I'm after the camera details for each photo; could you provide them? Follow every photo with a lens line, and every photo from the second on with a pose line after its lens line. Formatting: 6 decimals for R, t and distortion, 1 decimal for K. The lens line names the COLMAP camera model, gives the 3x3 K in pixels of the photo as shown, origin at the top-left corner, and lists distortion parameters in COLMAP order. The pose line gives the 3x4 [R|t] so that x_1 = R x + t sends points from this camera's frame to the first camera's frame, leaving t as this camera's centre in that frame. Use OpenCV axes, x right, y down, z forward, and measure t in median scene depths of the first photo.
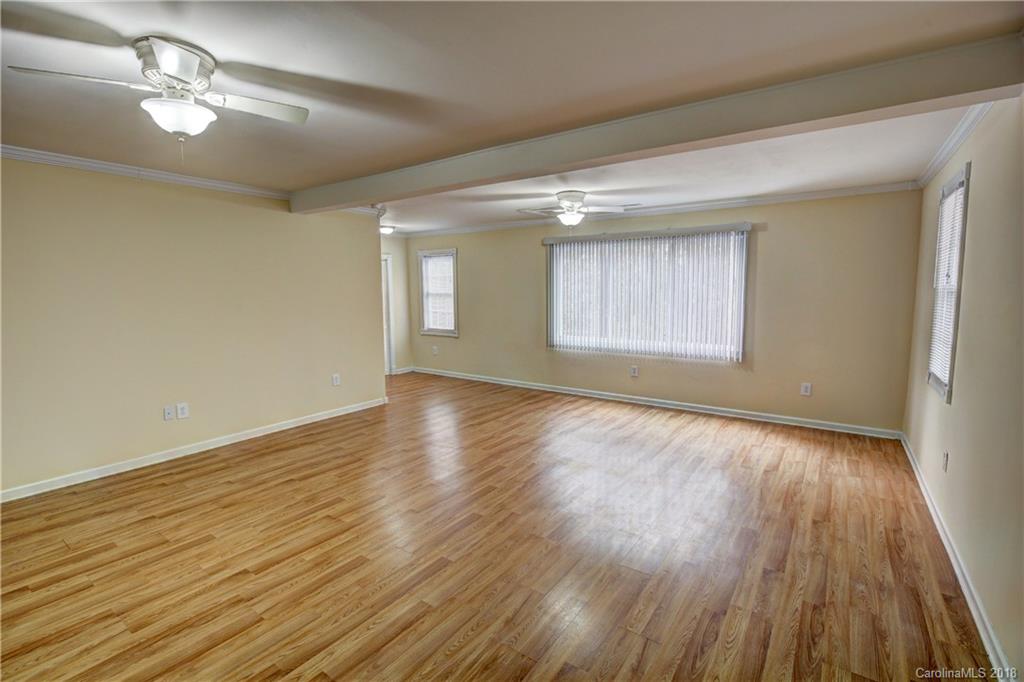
lens RADIAL K [[468.8, 0, 512.8], [0, 468.8, 338.2], [0, 0, 1]] dist [-0.028634, 0.005054]
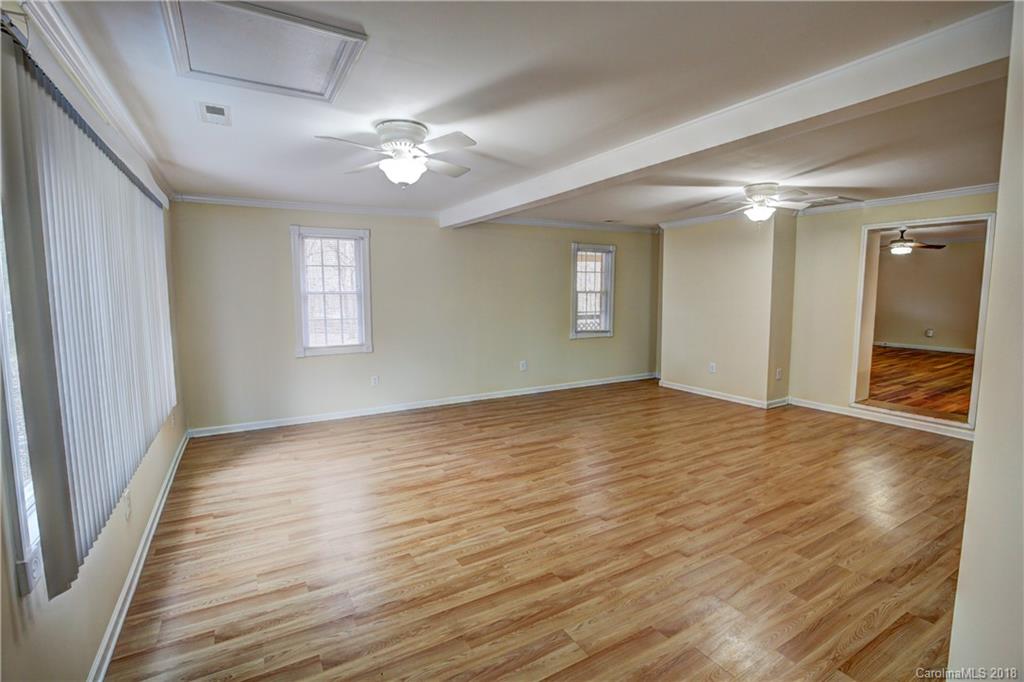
lens RADIAL K [[468.8, 0, 512.9], [0, 468.8, 339.4], [0, 0, 1]] dist [-0.028634, 0.005054]
pose [[-0.910140, -0.037833, 0.412570, -0.274138], [0.047610, 0.979674, 0.194867, -0.179223], [-0.411556, 0.196998, -0.889839, 1.696100]]
